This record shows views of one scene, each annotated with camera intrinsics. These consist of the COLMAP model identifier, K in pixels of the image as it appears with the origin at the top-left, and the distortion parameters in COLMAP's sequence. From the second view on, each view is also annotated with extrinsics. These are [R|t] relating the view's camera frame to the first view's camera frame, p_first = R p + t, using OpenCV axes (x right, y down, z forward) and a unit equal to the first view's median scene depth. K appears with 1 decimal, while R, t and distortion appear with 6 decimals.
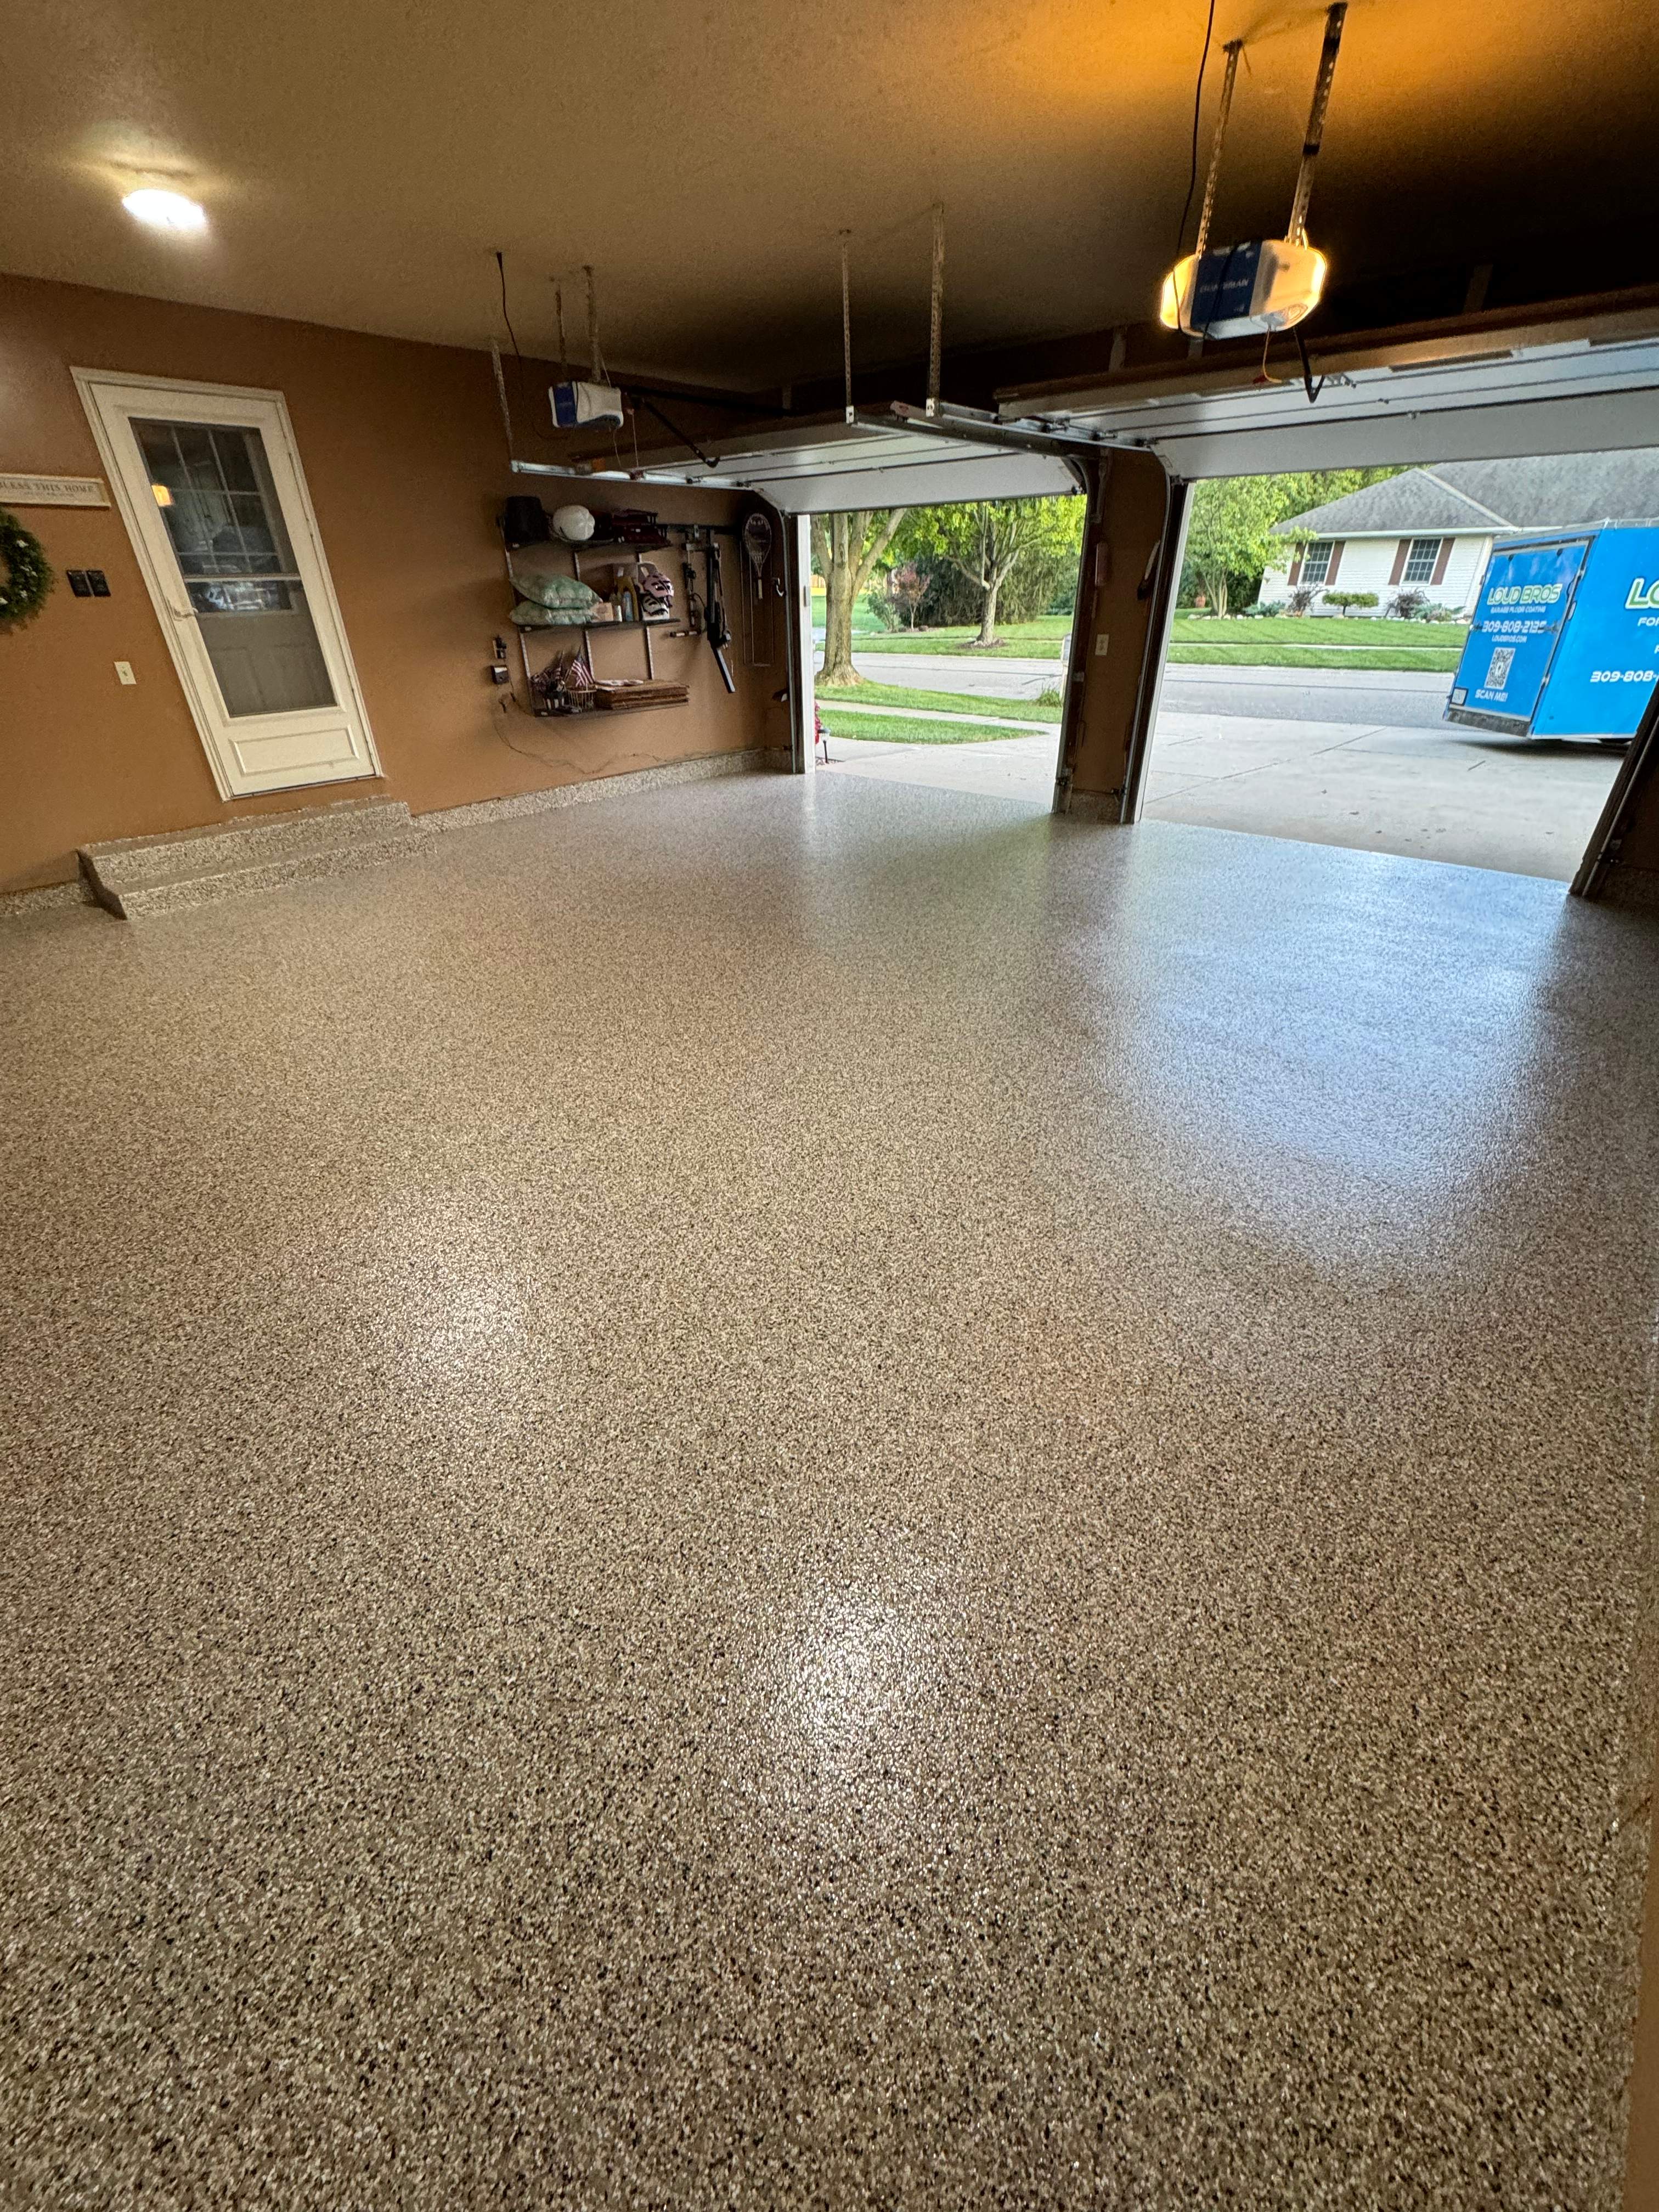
lens RADIAL K [[883.3, 0, 829.5], [0, 883.3, 1106.0], [0, 0, 1]] dist [-0.000251, 0.000122]
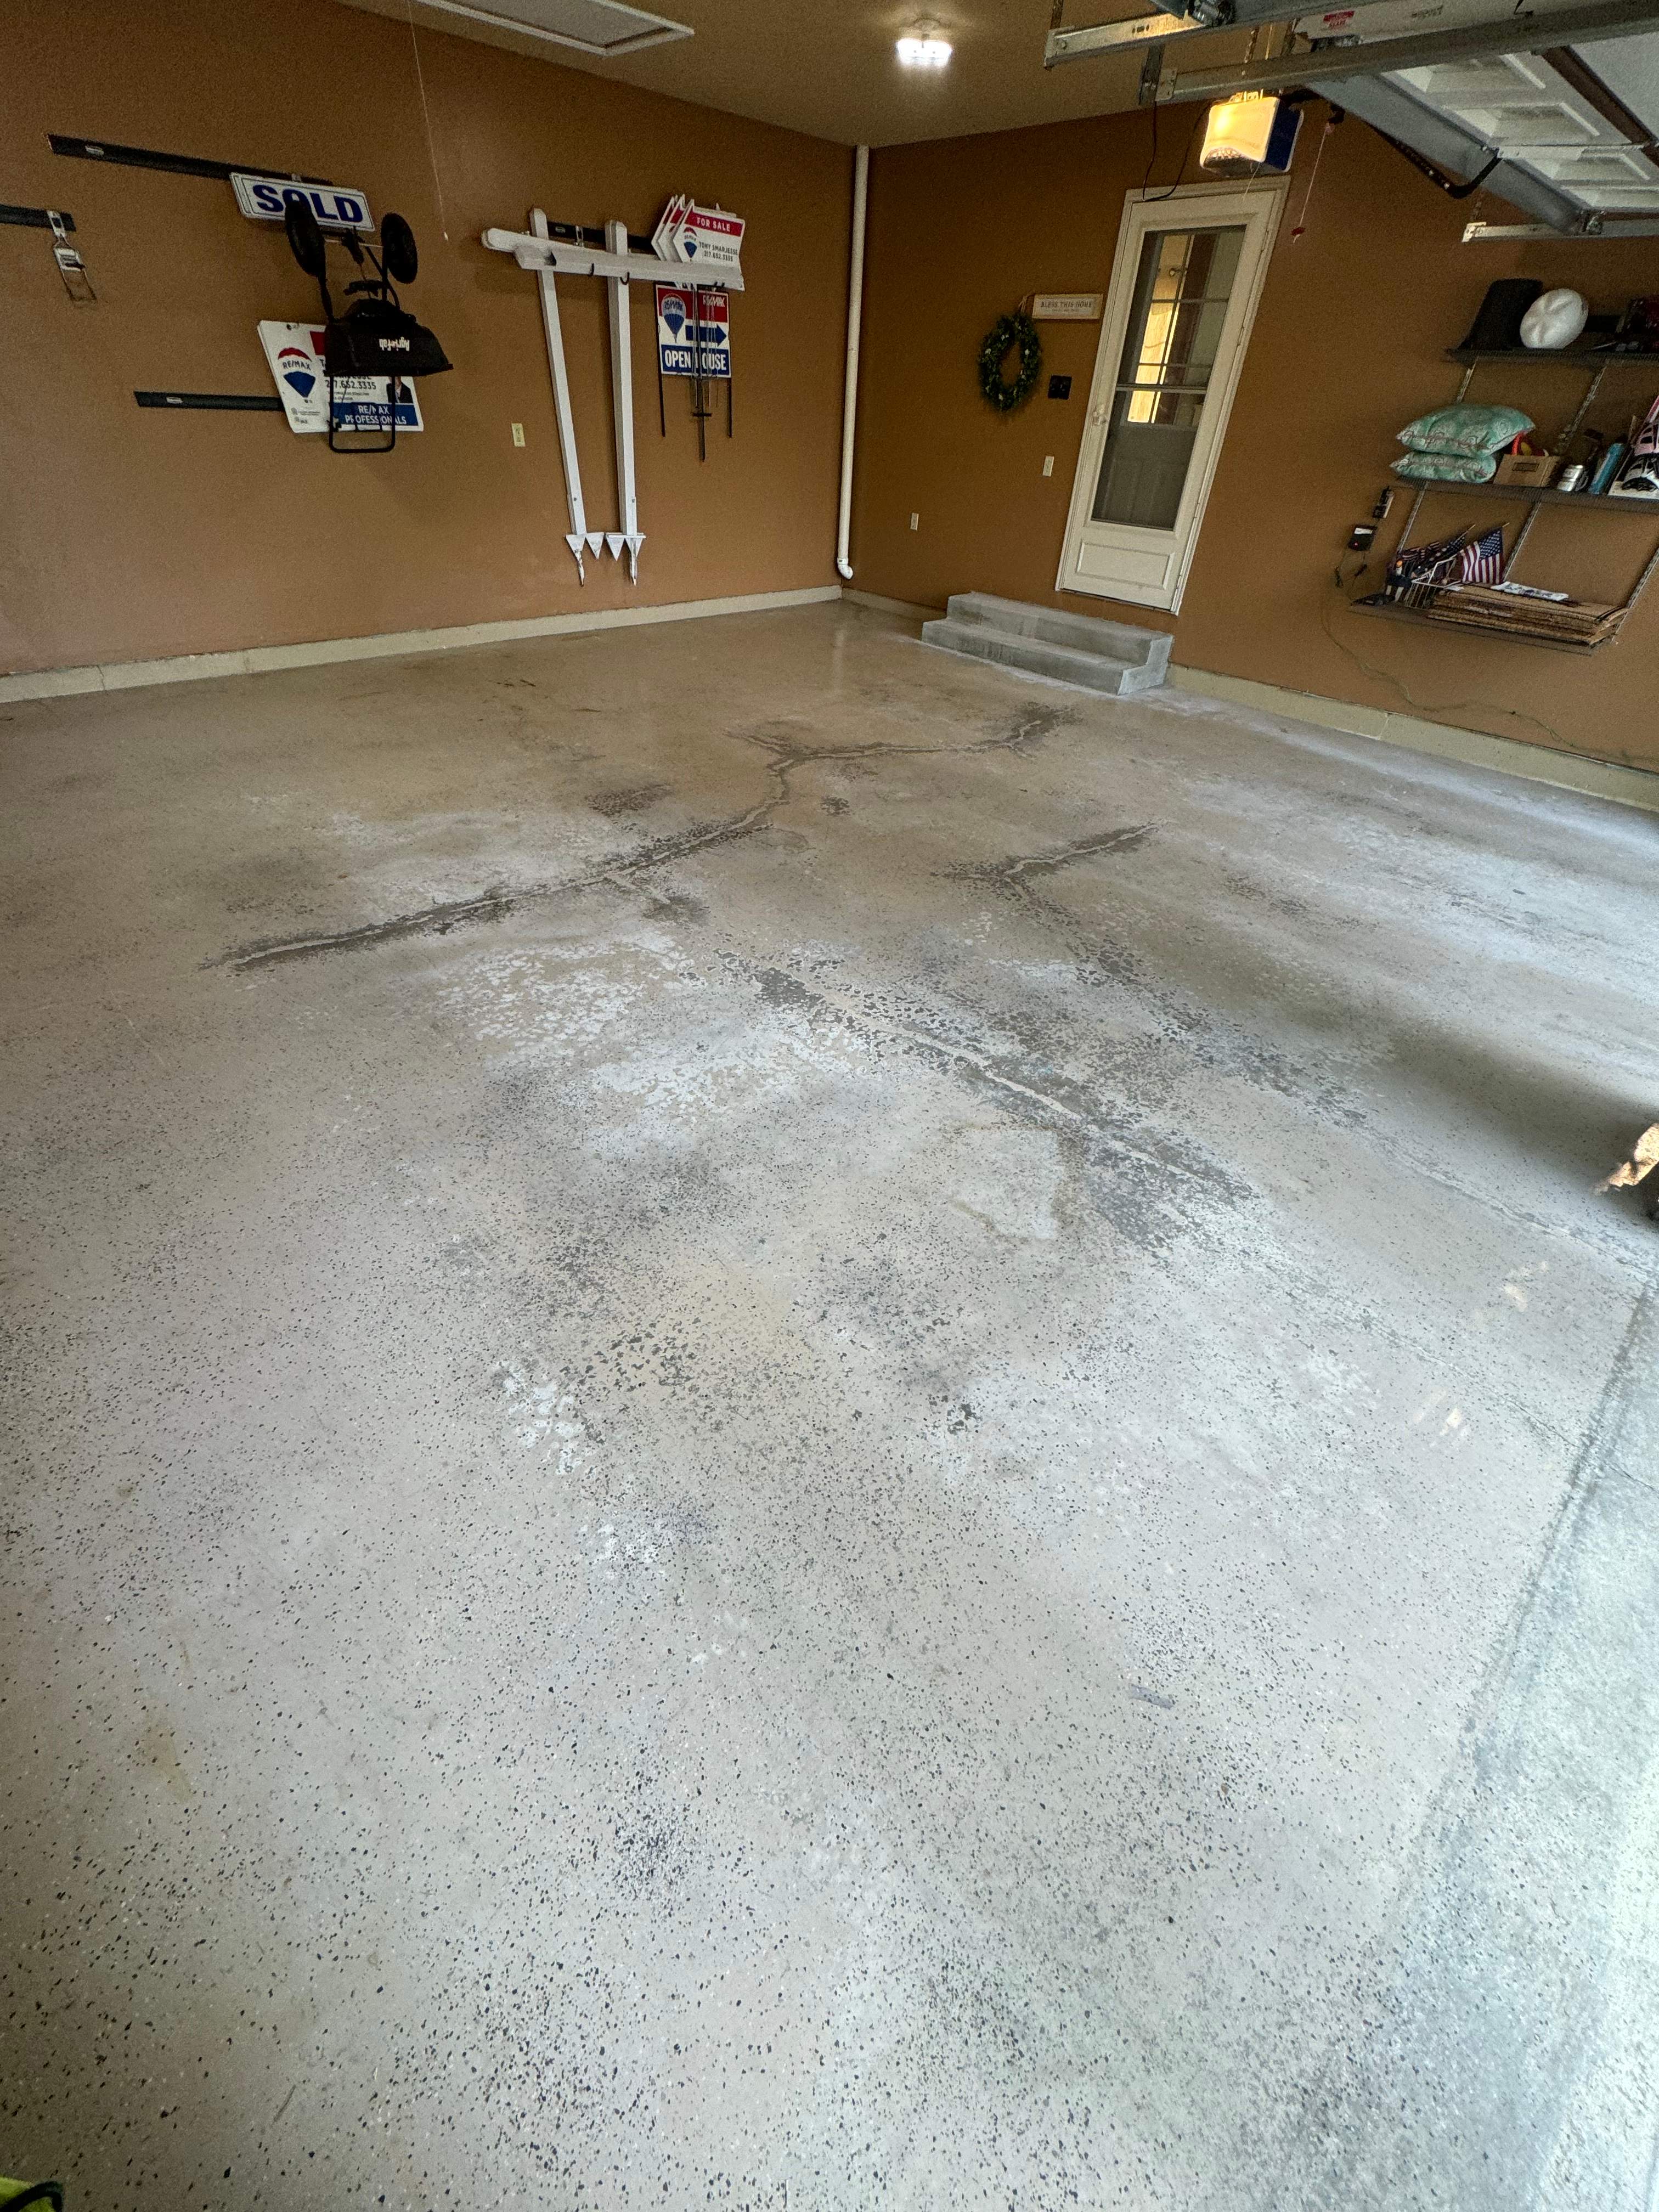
lens RADIAL K [[870.6, 0, 834.6], [0, 870.6, 1116.0], [0, 0, 1]] dist [-0.007281, 0.000990]
pose [[-0.094344, 0.644724, -0.758571, 0.716364], [-0.551327, 0.600619, 0.579047, -0.441516], [0.828937, 0.472851, 0.298789, 0.747622]]
